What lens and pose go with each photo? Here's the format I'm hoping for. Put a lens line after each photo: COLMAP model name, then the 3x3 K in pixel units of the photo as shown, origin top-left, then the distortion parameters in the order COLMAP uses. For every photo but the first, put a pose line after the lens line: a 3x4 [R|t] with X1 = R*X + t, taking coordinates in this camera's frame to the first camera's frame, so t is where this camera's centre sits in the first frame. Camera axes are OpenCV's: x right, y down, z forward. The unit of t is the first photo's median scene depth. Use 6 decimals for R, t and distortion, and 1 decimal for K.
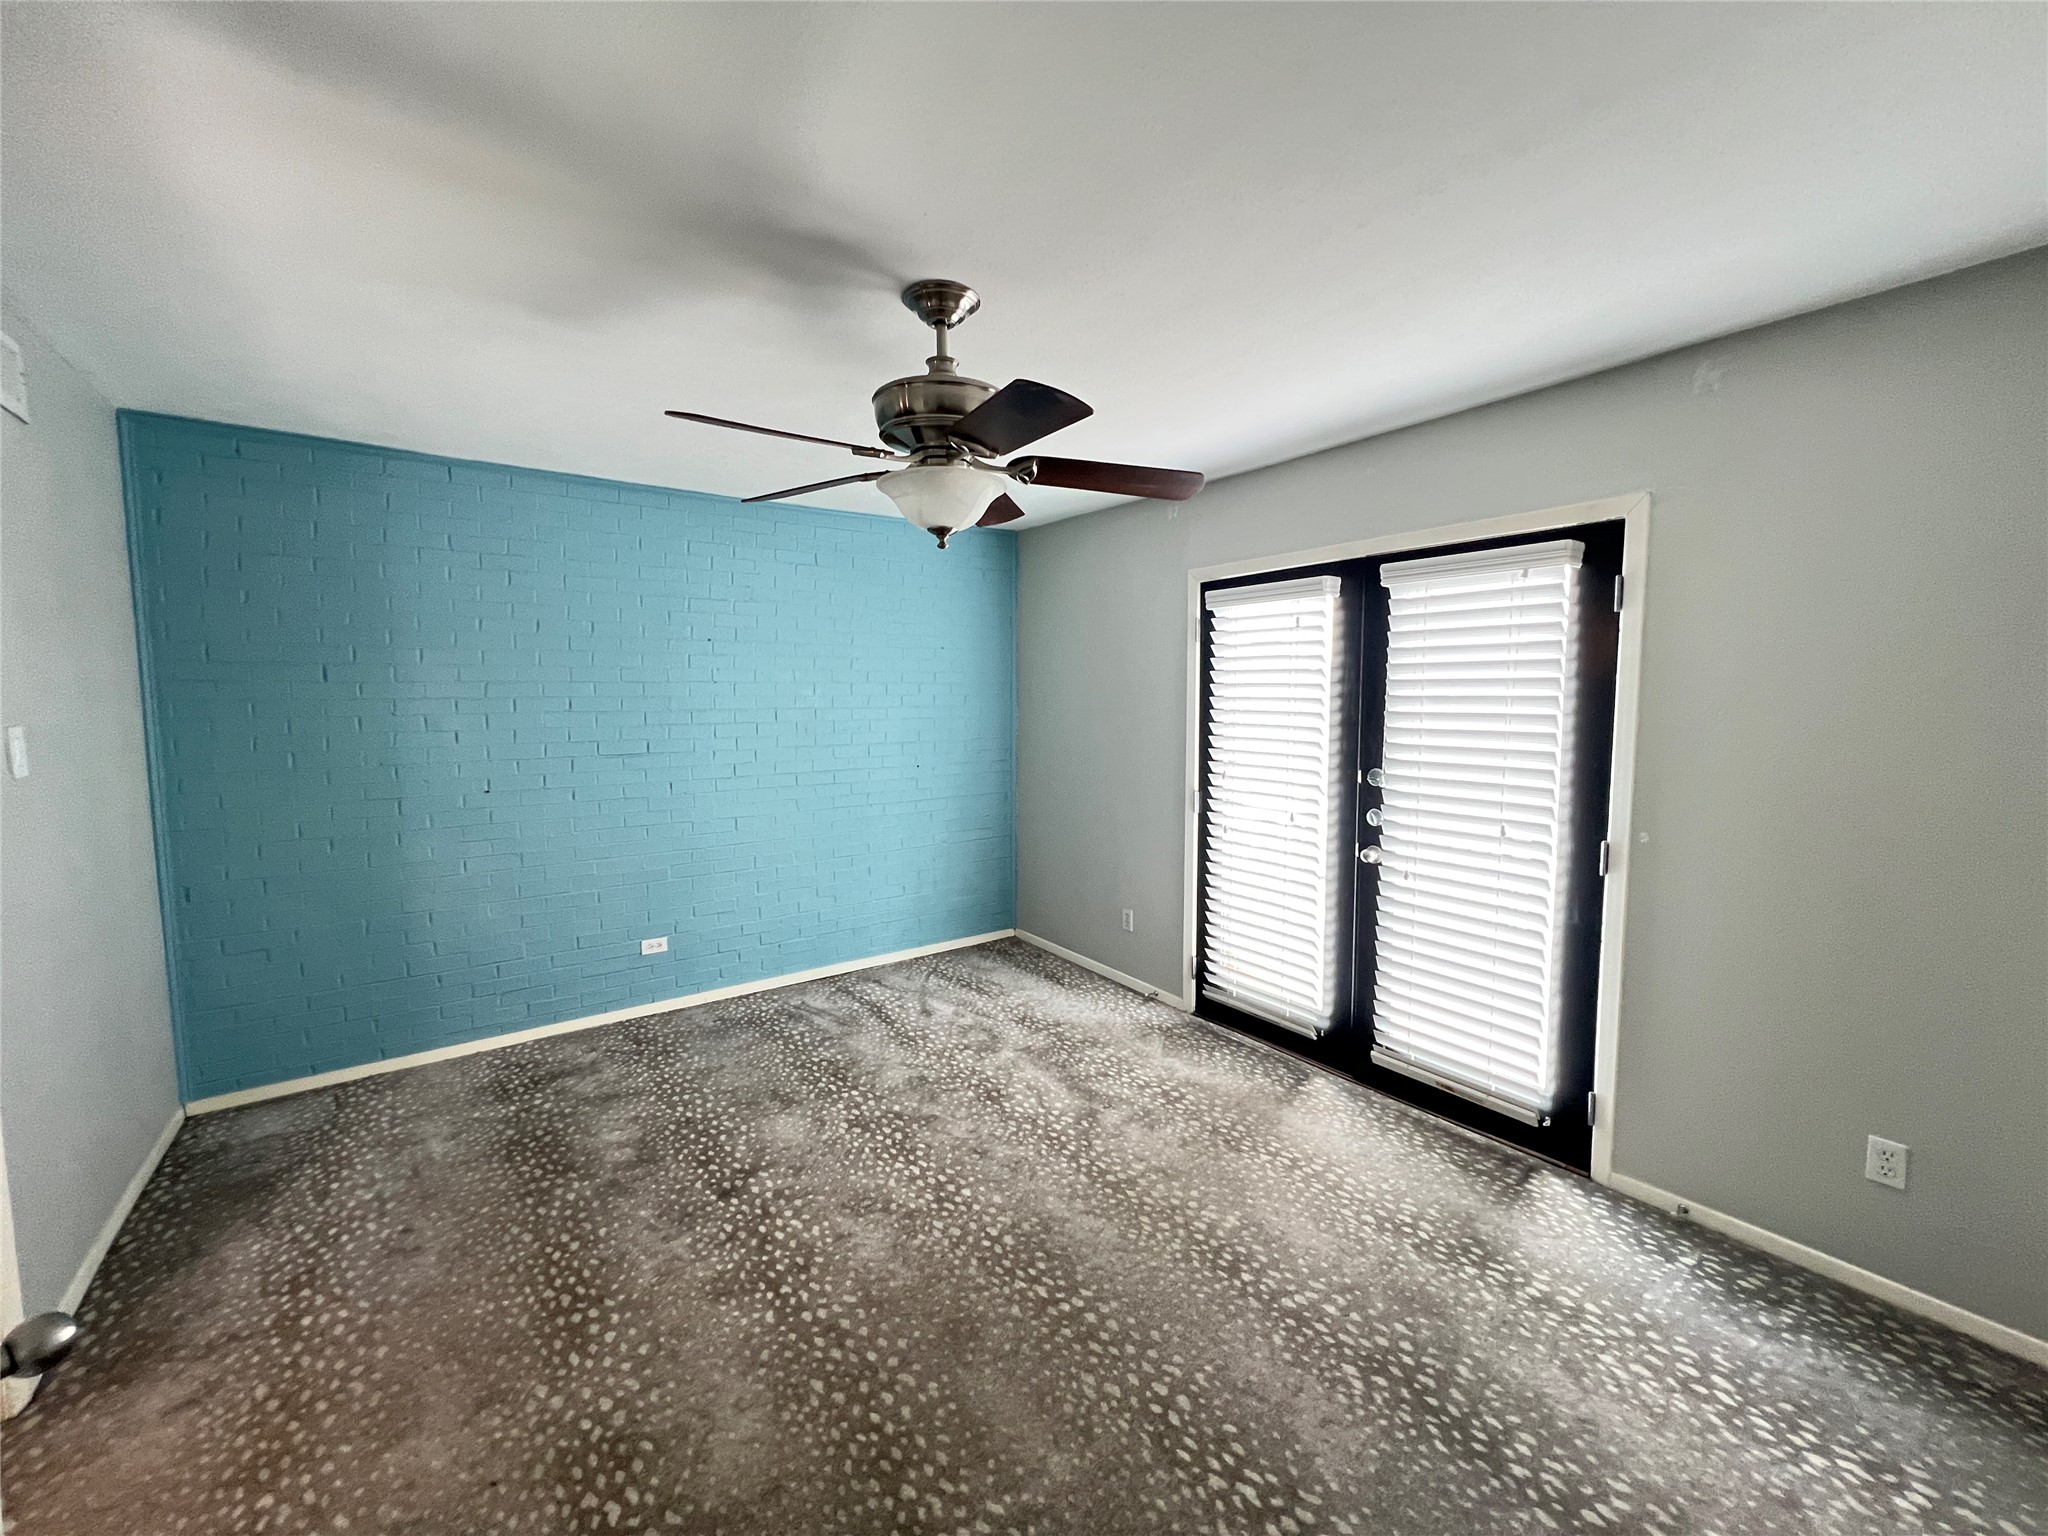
lens RADIAL K [[821.1, 0, 1015.6], [0, 821.1, 759.0], [0, 0, 1]] dist [0.001880, 0.000040]
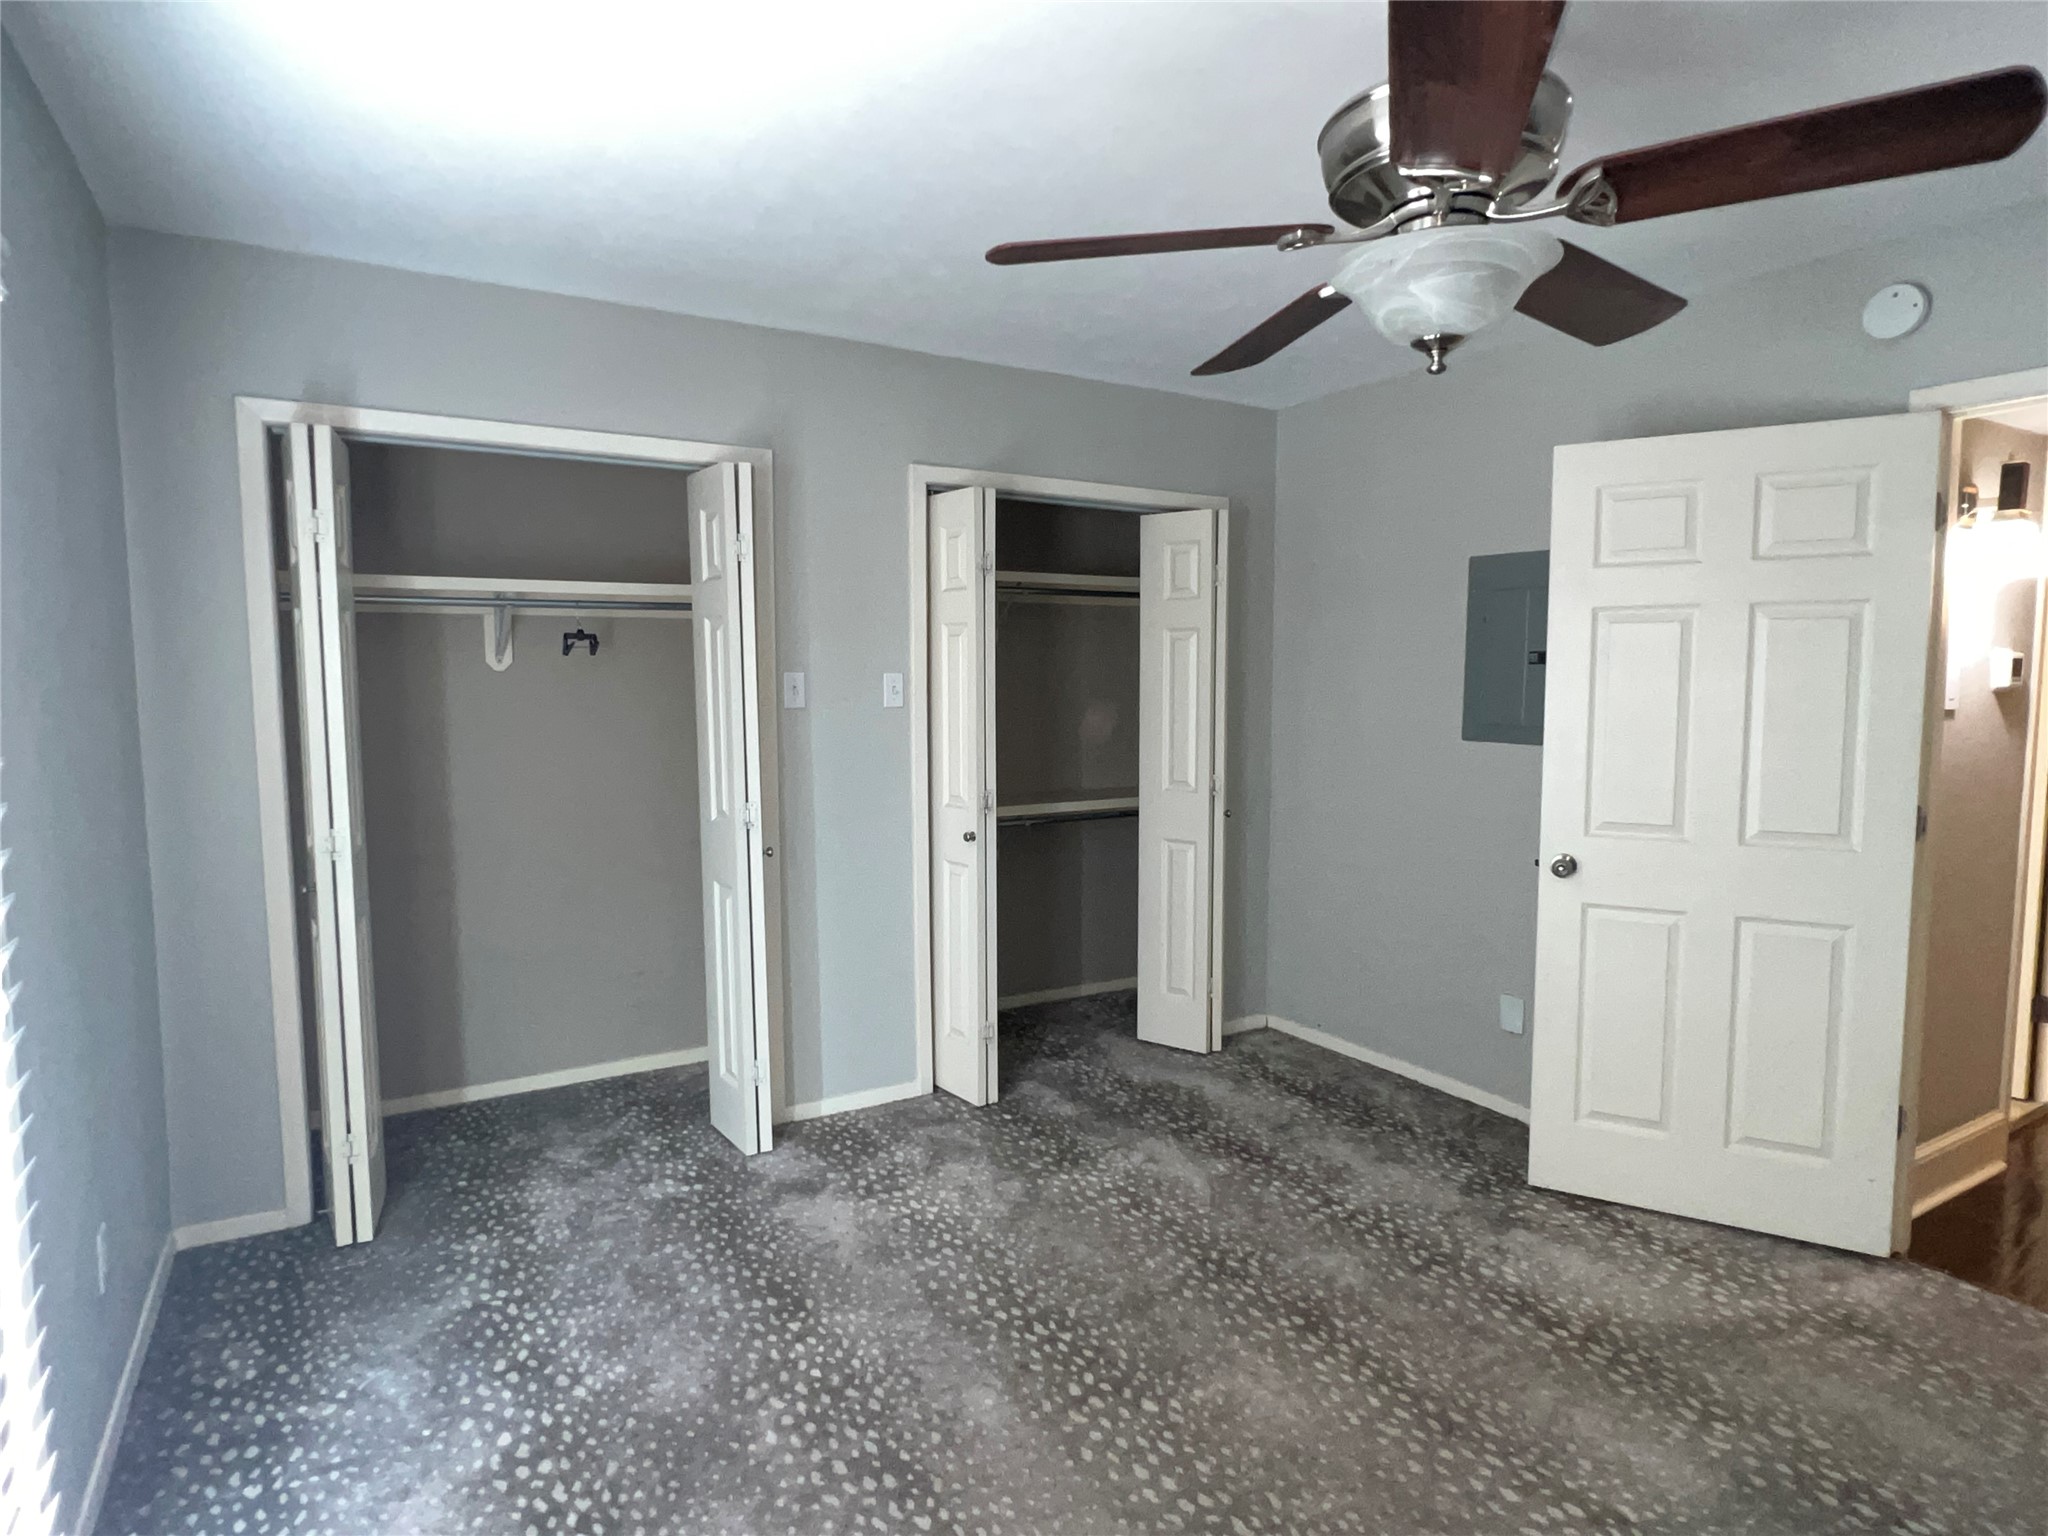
lens RADIAL K [[1114.0, 0, 1016.4], [0, 1114.0, 776.4], [0, 0, 1]] dist [-0.029358, -0.000539]
pose [[-0.996604, -0.005362, 0.082163, 0.106645], [0.008560, 0.985722, 0.168163, -0.075263], [-0.081892, 0.168295, -0.982329, 1.327390]]
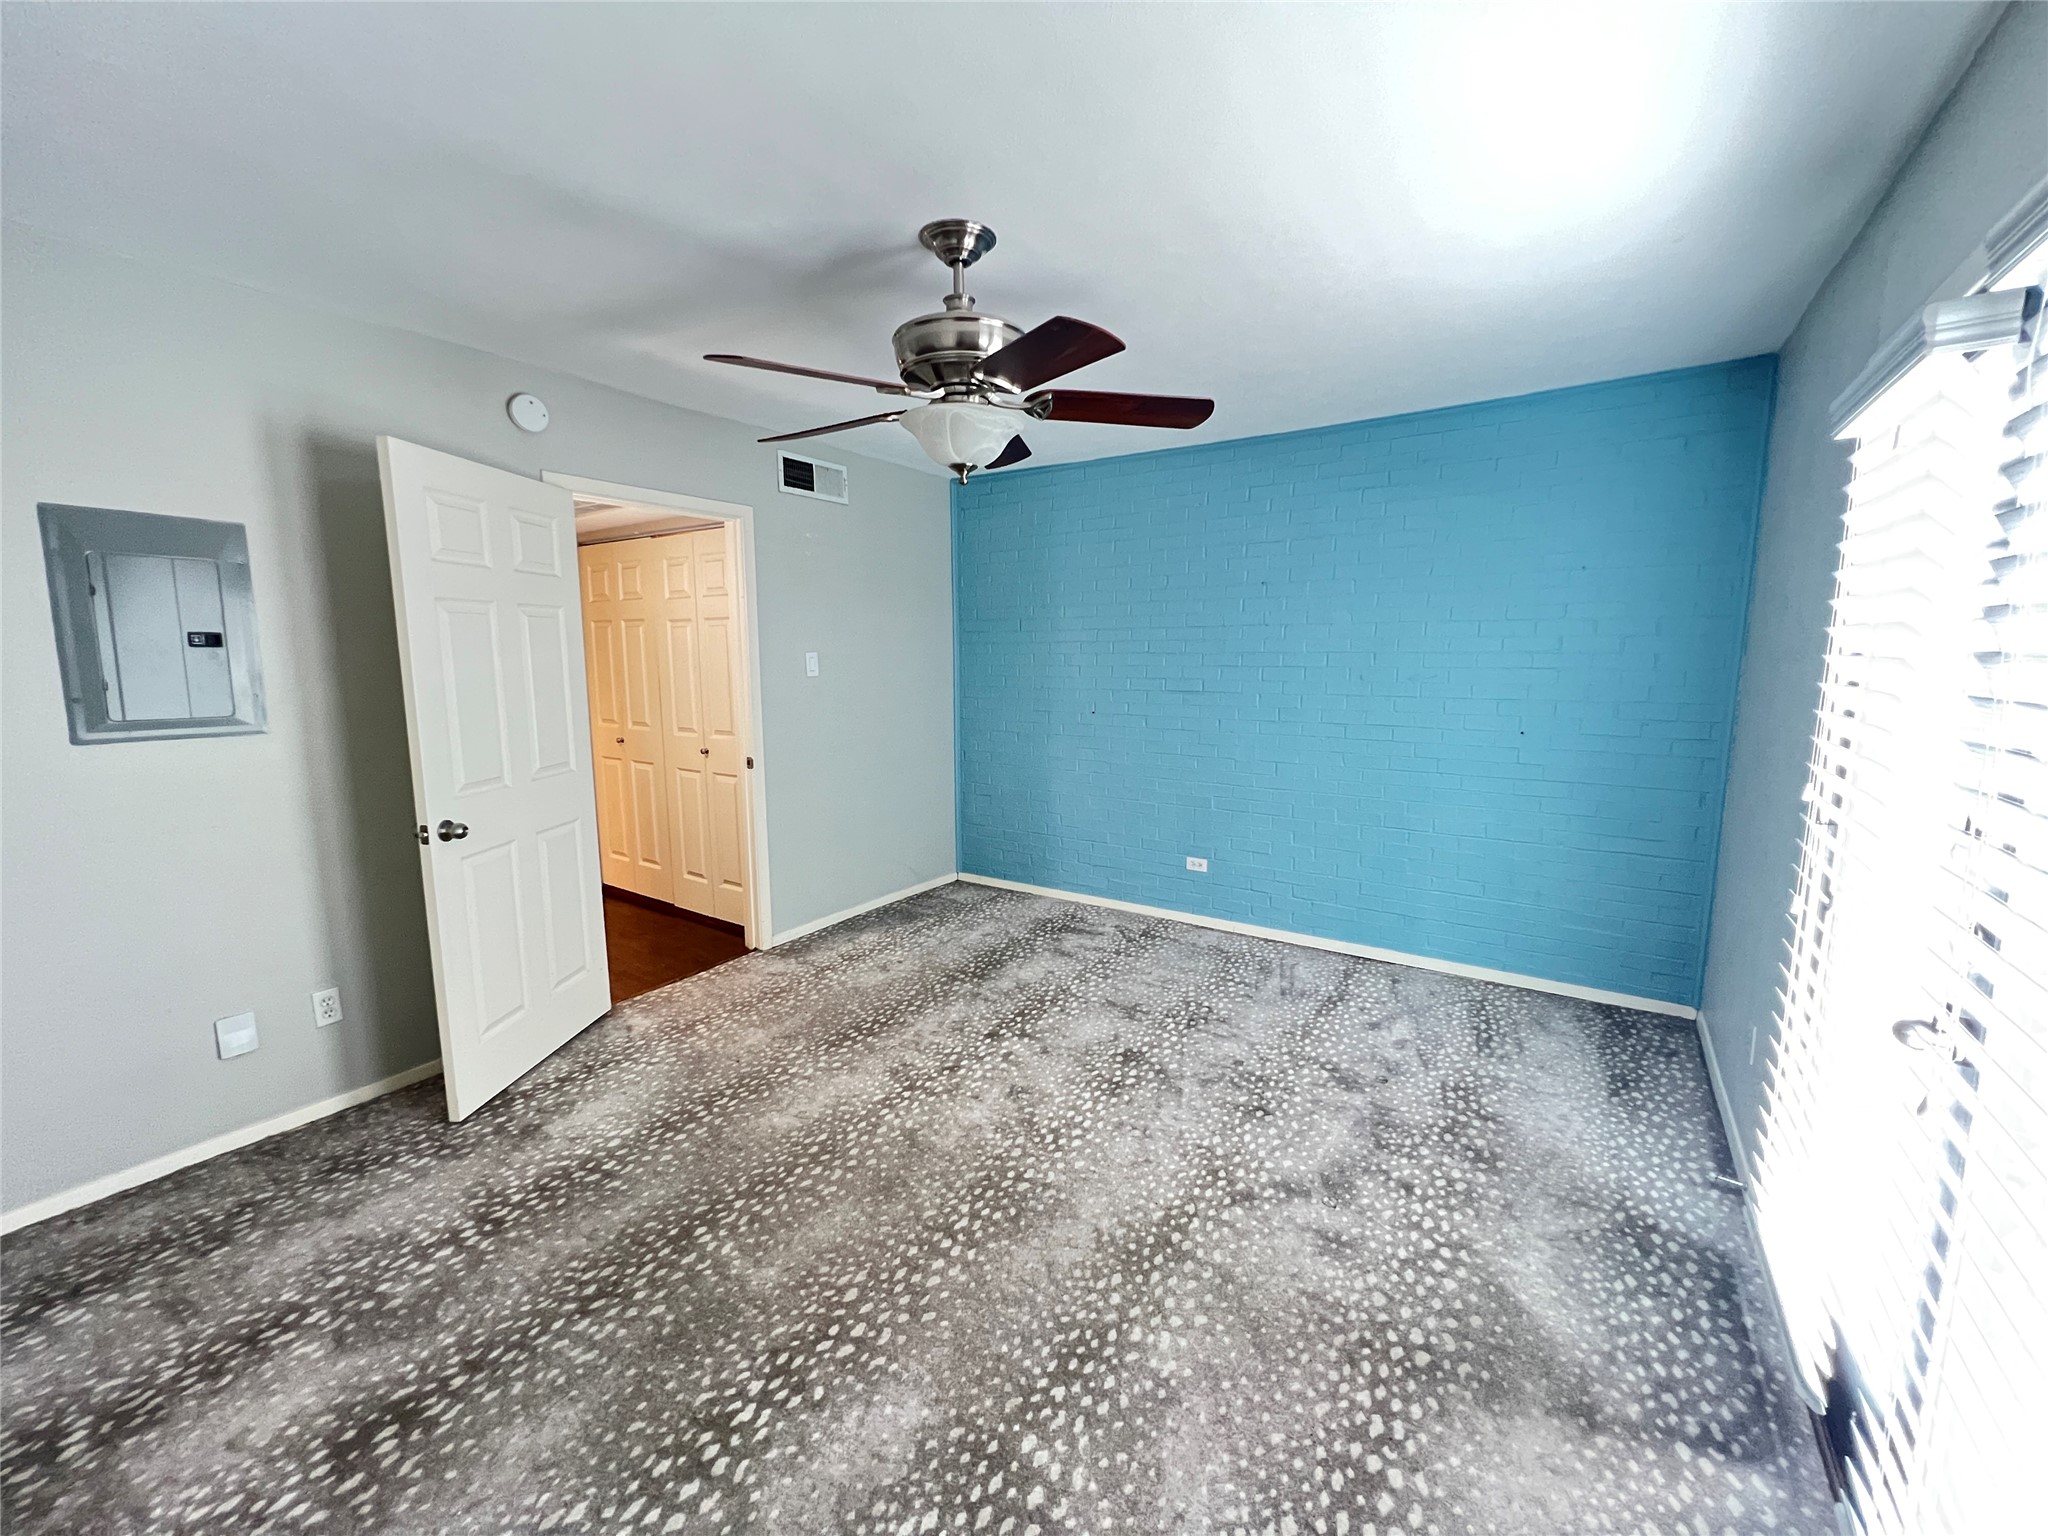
lens RADIAL K [[816.9, 0, 1009.7], [0, 816.9, 749.0], [0, 0, 1]] dist [0.001212, 0.000279]
pose [[0.343831, 0.113251, -0.932177, 0.683803], [-0.073071, 0.992917, 0.093678, -0.019589], [0.936184, 0.035906, 0.349671, 0.510901]]
